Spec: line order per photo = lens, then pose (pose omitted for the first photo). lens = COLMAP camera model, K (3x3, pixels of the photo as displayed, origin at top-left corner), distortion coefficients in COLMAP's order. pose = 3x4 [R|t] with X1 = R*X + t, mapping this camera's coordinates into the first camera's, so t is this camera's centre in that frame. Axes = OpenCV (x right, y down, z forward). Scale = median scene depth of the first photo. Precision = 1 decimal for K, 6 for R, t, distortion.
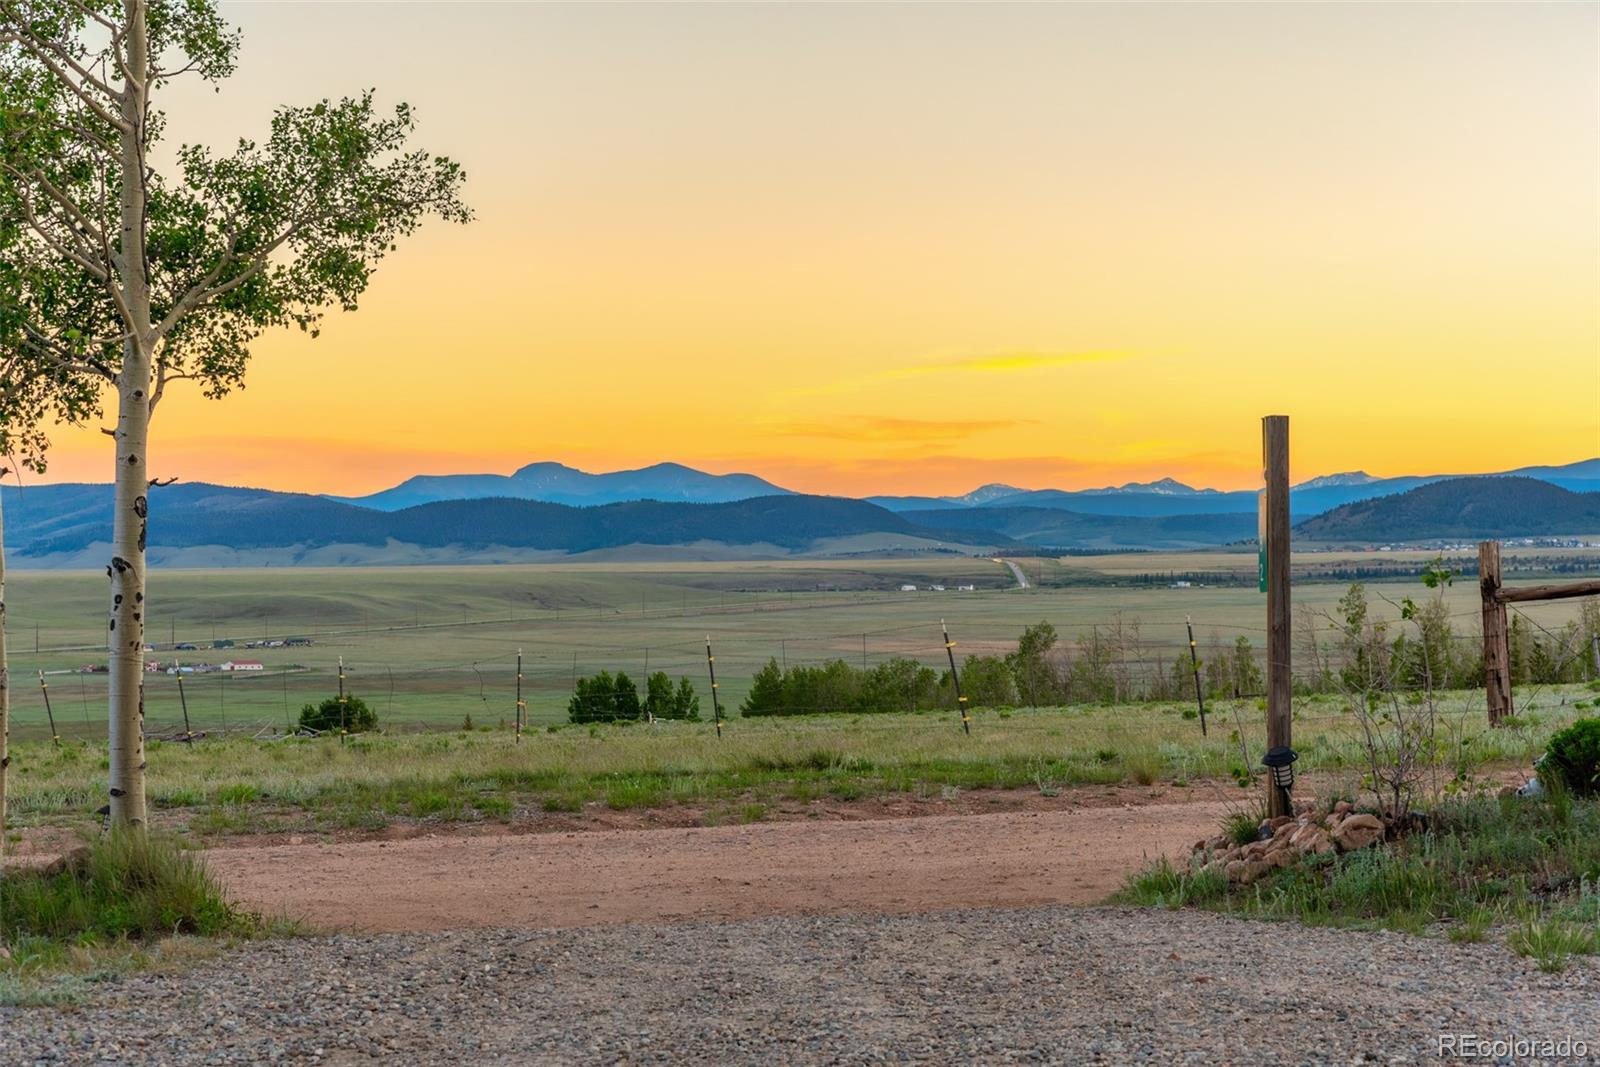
lens RADIAL K [[4285.8, 0, 800.0], [0, 4285.8, 533.5], [0, 0, 1]] dist [-0.522500, 0.002694]
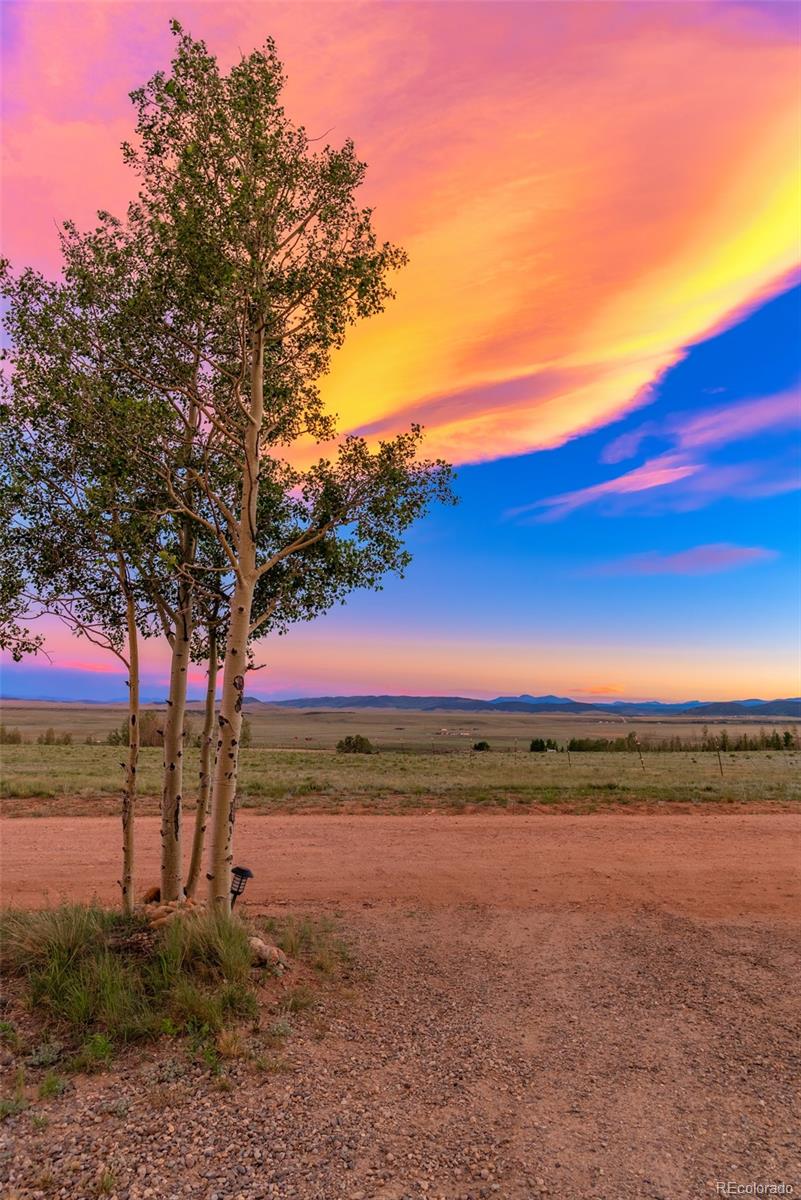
lens RADIAL K [[820.0, 0, 421.2], [0, 820.0, 606.8], [0, 0, 1]] dist [0.002179, -0.000366]
pose [[0.982568, 0.002093, -0.185892, -0.034437], [-0.024875, 0.992425, -0.120307, 0.000450], [0.184232, 0.122834, 0.975177, 0.688531]]
